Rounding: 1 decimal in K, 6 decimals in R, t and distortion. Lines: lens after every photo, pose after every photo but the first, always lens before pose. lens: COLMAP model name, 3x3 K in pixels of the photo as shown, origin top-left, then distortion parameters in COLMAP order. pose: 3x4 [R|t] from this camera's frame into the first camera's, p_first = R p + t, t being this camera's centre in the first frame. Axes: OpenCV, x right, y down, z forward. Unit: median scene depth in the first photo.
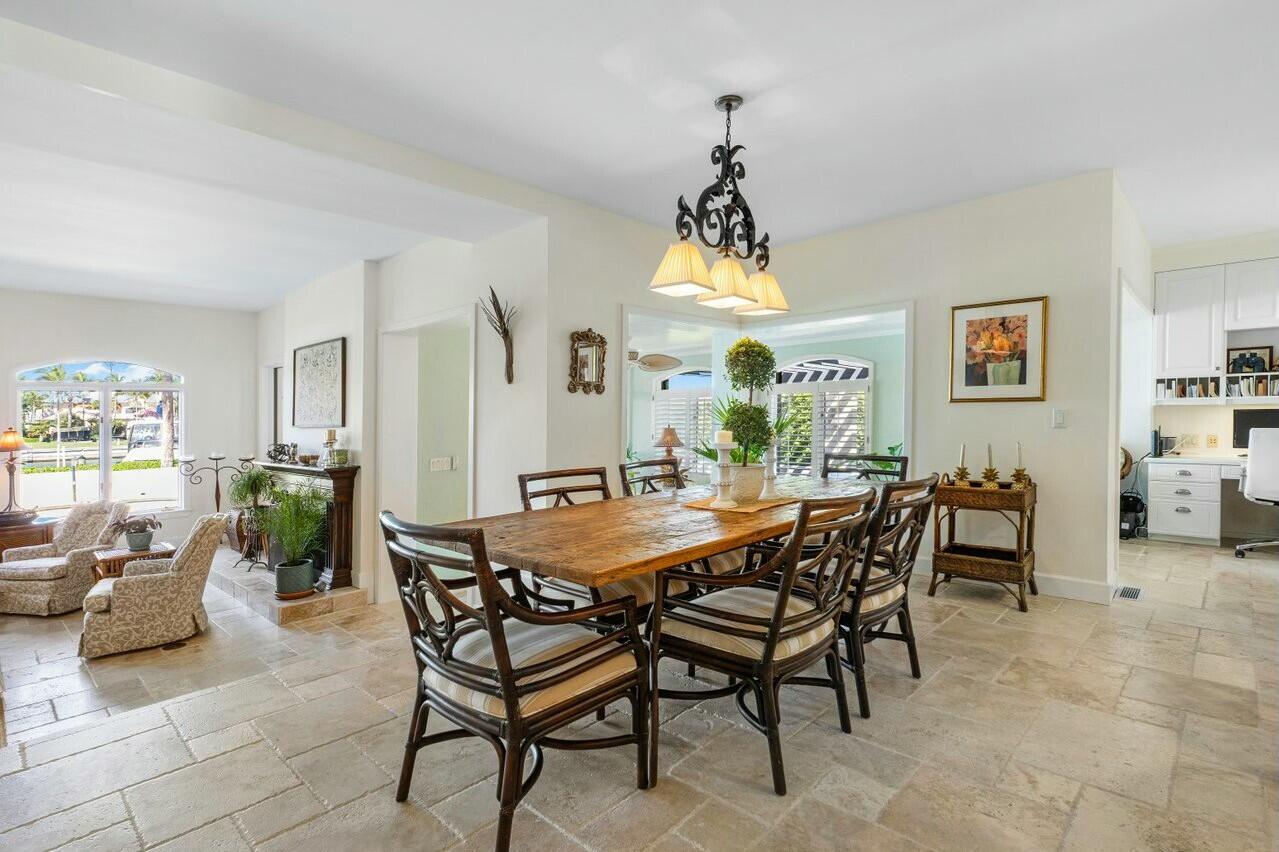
lens RADIAL K [[609.4, 0, 608.5], [0, 609.4, 442.0], [0, 0, 1]] dist [0.006366, -0.001191]
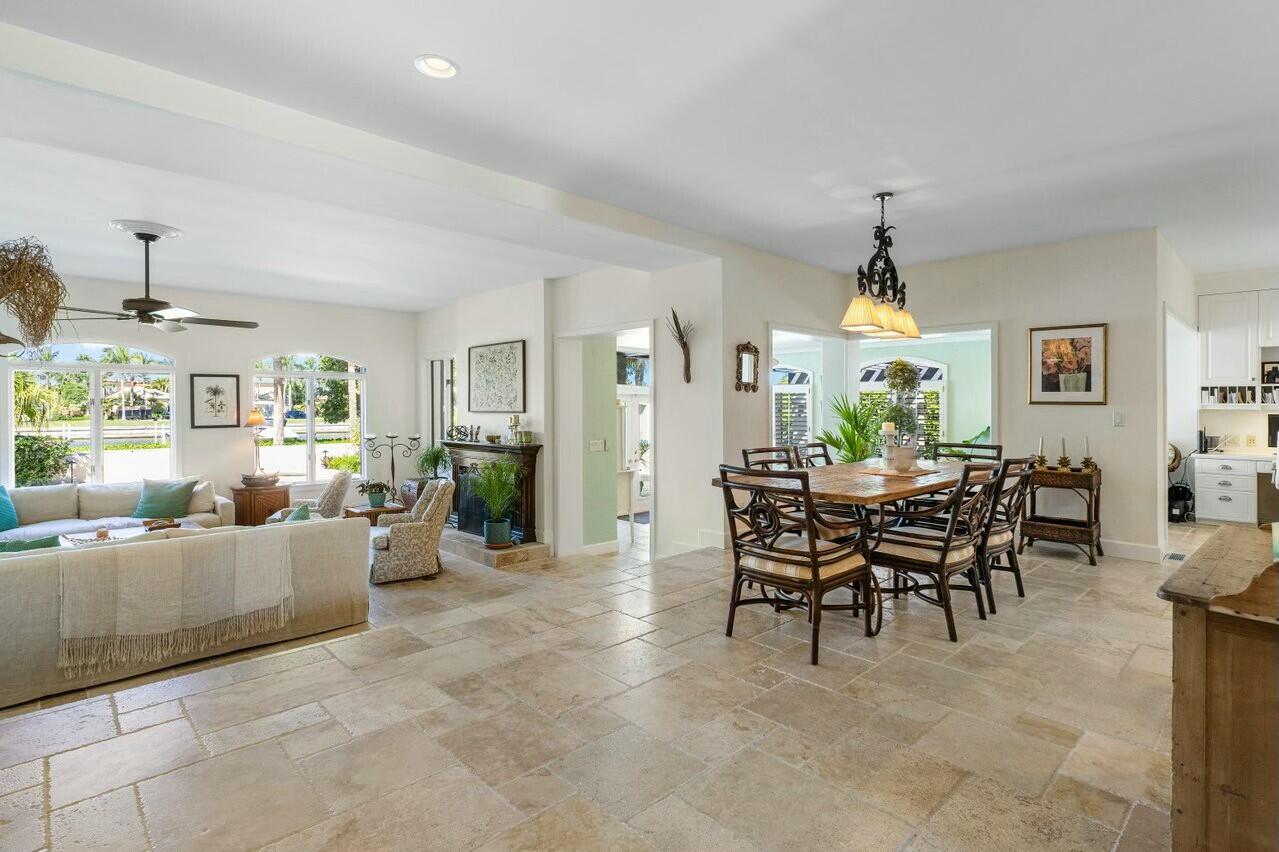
lens RADIAL K [[609.4, 0, 641.5], [0, 609.4, 401.8], [0, 0, 1]] dist [0.006366, -0.001191]
pose [[0.999499, 0.021068, -0.023635, -0.230954], [-0.022195, 0.998577, -0.048483, 0.009853], [0.022580, 0.048983, 0.998544, -0.303123]]
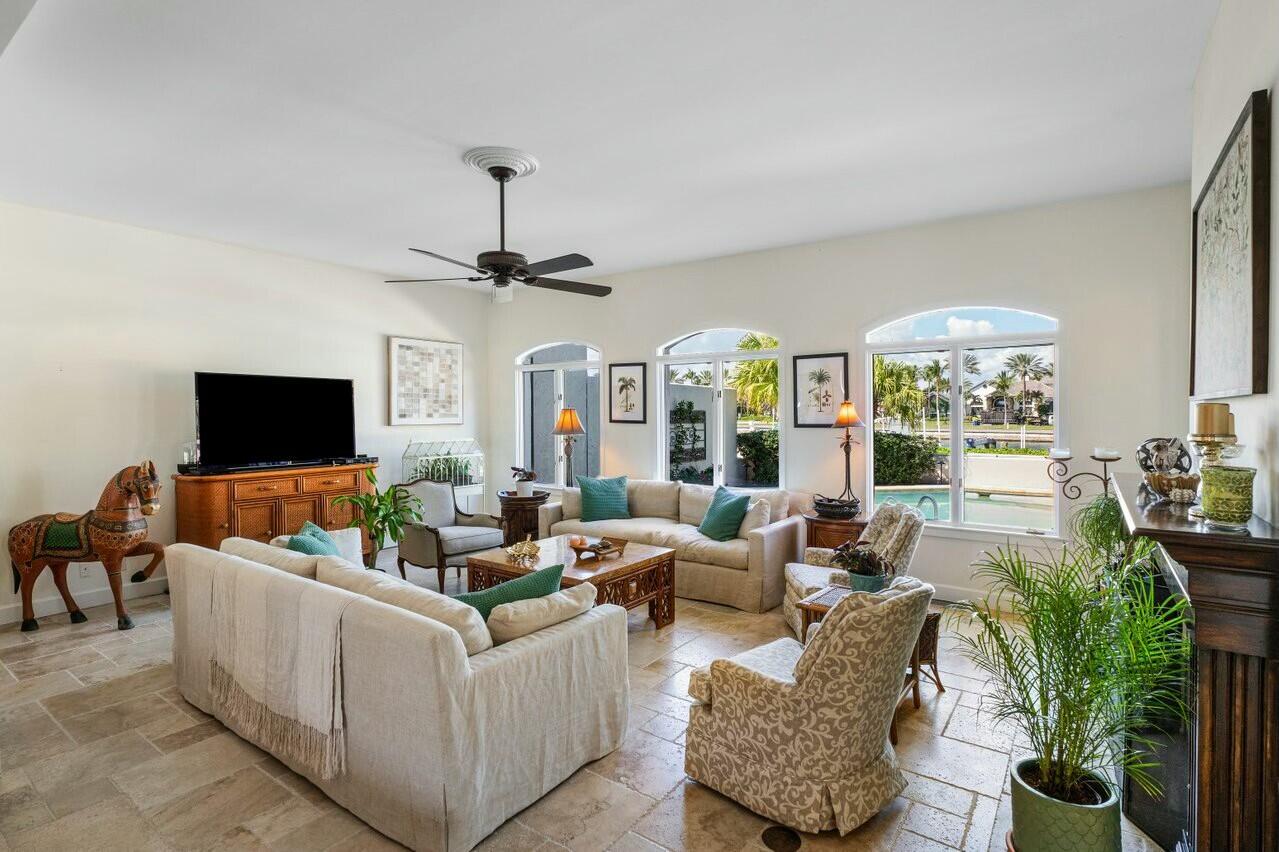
lens RADIAL K [[609.4, 0, 621.9], [0, 609.4, 412.5], [0, 0, 1]] dist [0.006366, -0.001191]
pose [[0.142978, 0.021678, -0.989488, -0.296572], [-0.043591, 0.998928, 0.015586, -0.008488], [0.988765, 0.040904, 0.143770, 0.931360]]
